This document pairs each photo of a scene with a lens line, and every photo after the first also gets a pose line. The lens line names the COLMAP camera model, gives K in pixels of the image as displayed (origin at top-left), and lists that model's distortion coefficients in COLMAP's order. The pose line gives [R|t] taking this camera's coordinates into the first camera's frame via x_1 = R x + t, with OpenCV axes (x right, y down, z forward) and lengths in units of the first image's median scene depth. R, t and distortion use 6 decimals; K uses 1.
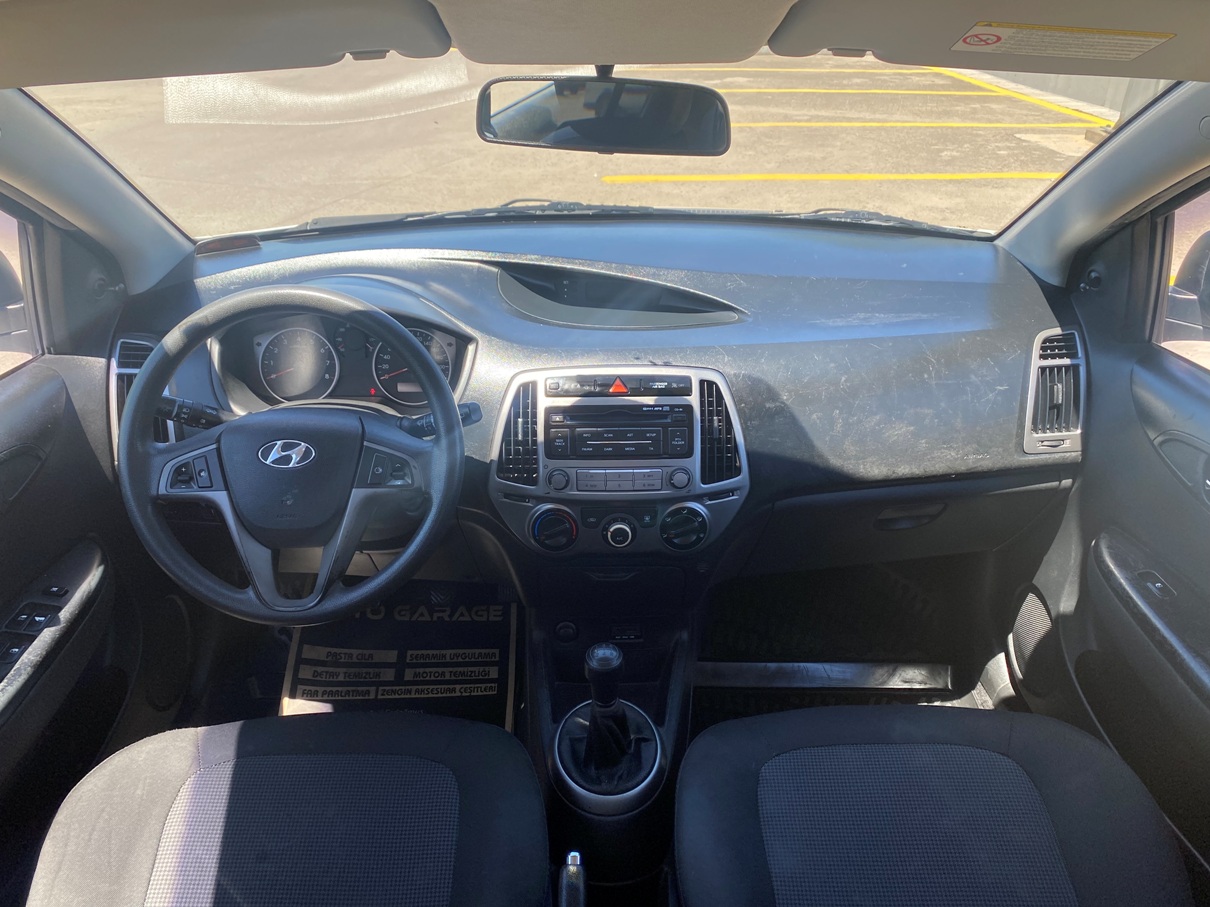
lens RADIAL K [[912.5, 0, 604.9], [0, 912.5, 443.2], [0, 0, 1]] dist [0.036640, -0.030350]
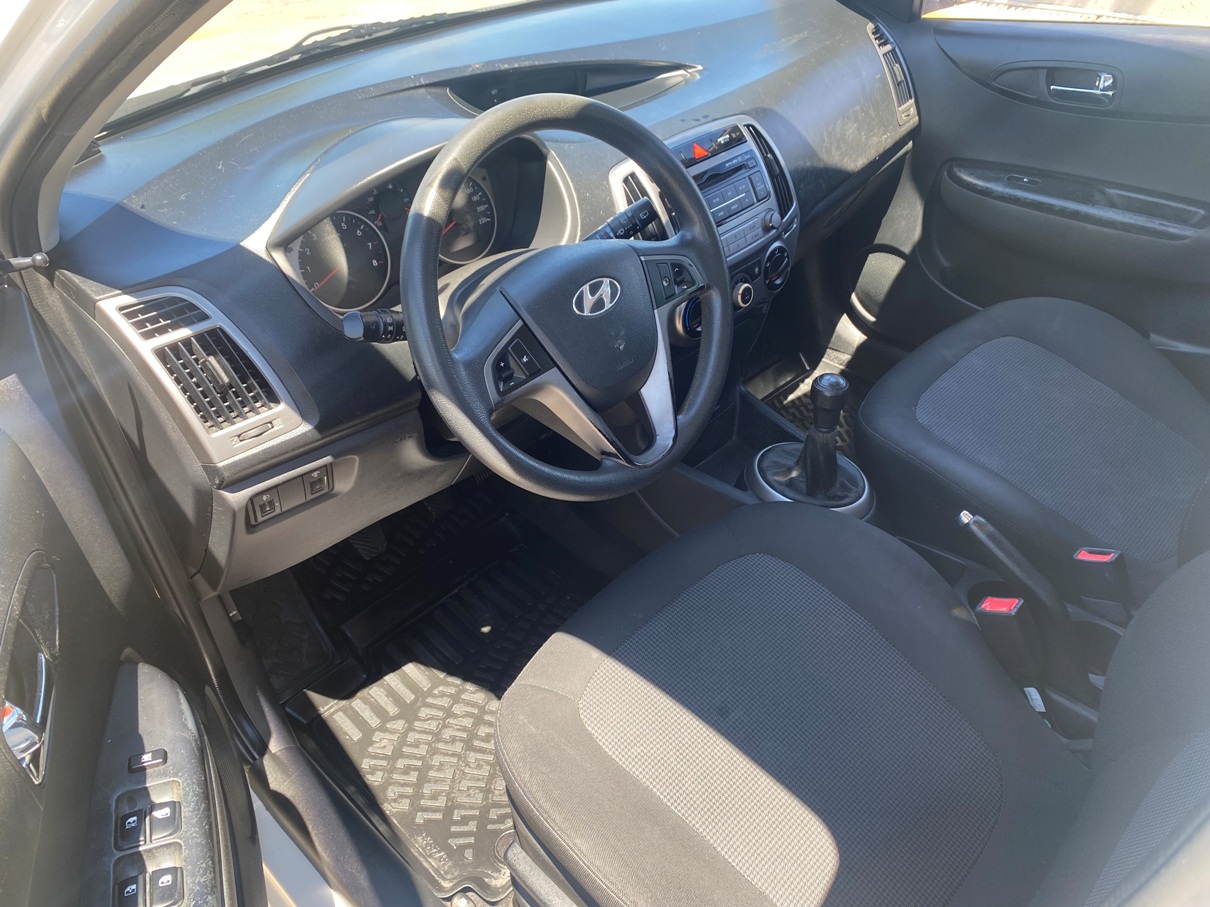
lens RADIAL K [[912.5, 0, 599.9], [0, 912.5, 451.6], [0, 0, 1]] dist [0.036640, -0.030350]
pose [[0.705383, -0.447129, 0.550010, -0.743927], [0.371515, 0.894039, 0.250341, -0.058890], [-0.603665, 0.027751, 0.796755, 0.280010]]
